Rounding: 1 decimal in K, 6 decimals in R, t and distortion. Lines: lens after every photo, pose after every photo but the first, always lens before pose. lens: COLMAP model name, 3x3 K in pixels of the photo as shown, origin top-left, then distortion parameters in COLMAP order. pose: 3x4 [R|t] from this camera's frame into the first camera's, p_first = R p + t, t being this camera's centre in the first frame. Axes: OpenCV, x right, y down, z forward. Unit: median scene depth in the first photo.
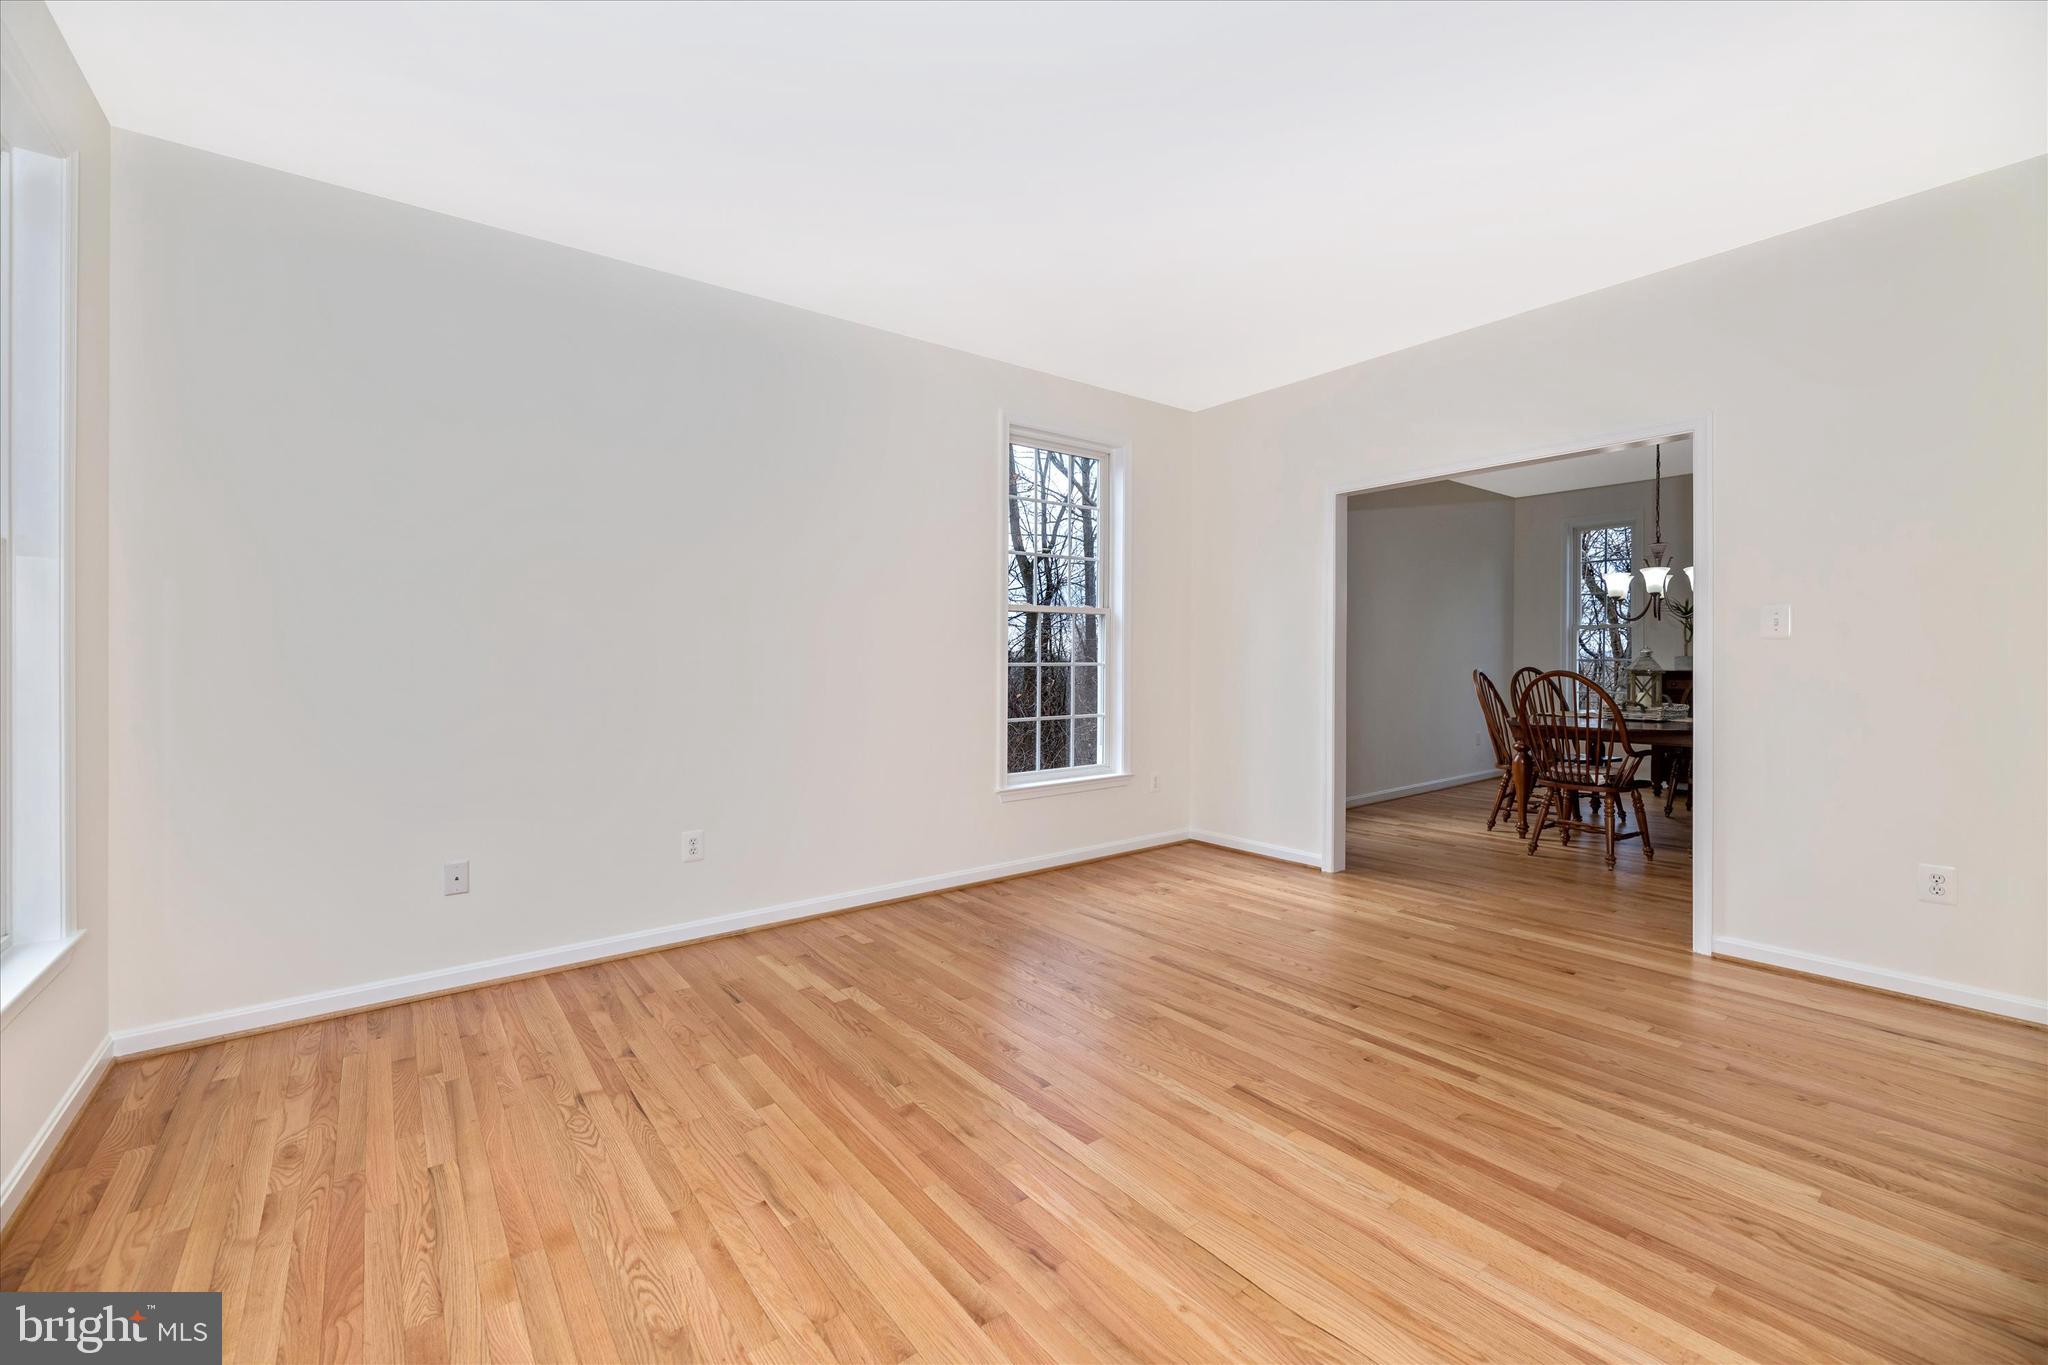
lens RADIAL K [[866.4, 0, 972.0], [0, 866.4, 660.3], [0, 0, 1]] dist [-0.002291, -0.000282]
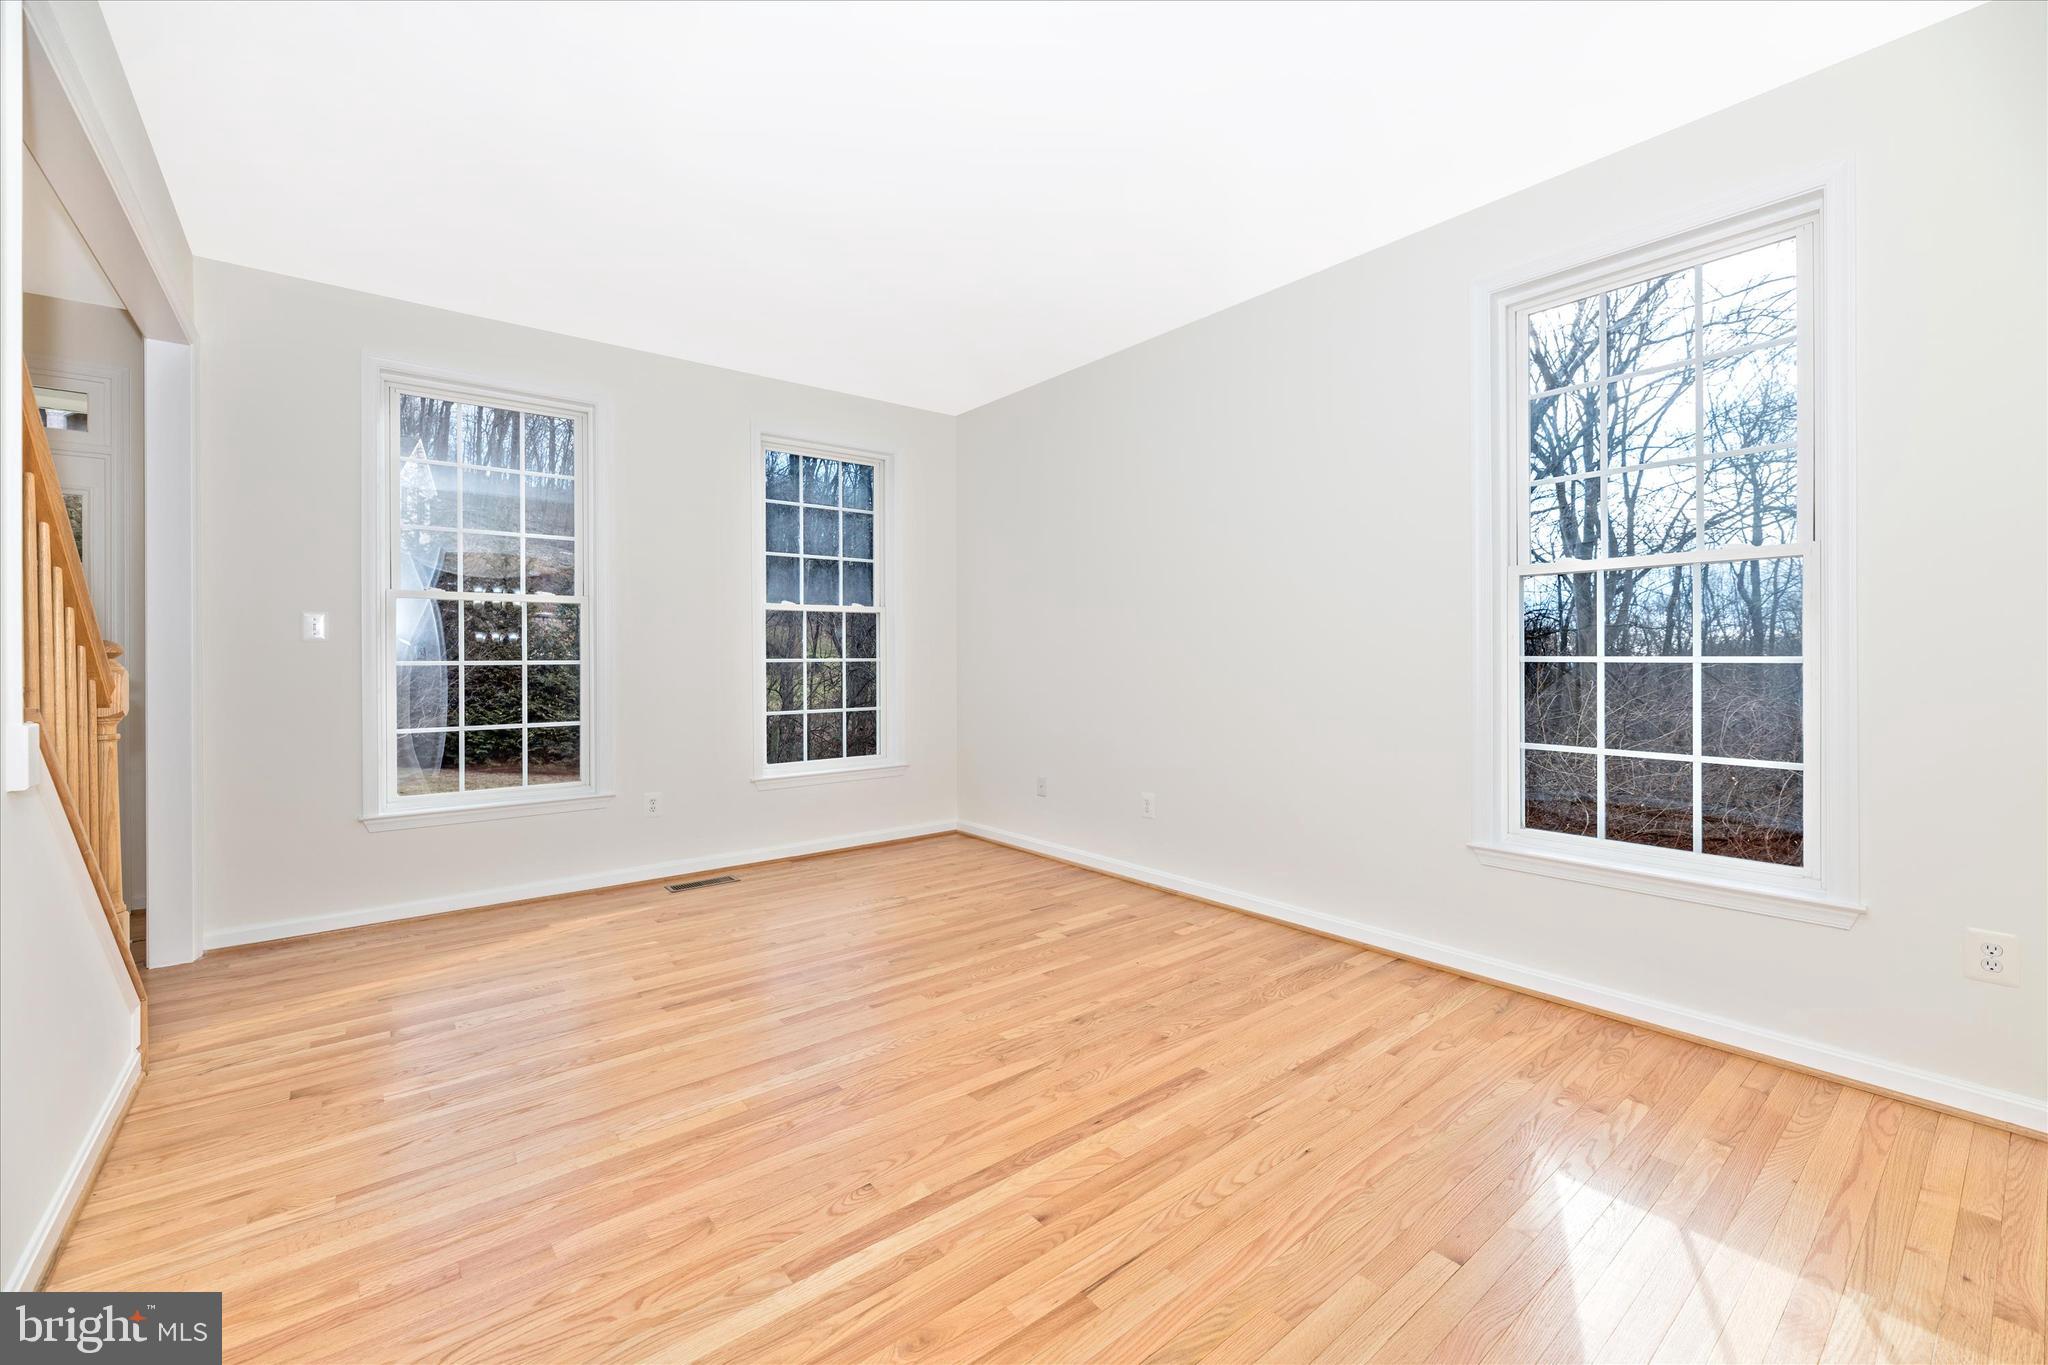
lens RADIAL K [[850.0, 0, 1045.1], [0, 850.0, 671.3], [0, 0, 1]] dist [-0.000418, 0.000052]
pose [[0.038008, 0.023648, -0.998998, 1.011049], [-0.000661, 0.999720, 0.023640, -0.001653], [0.999277, -0.000238, 0.038013, 0.957827]]
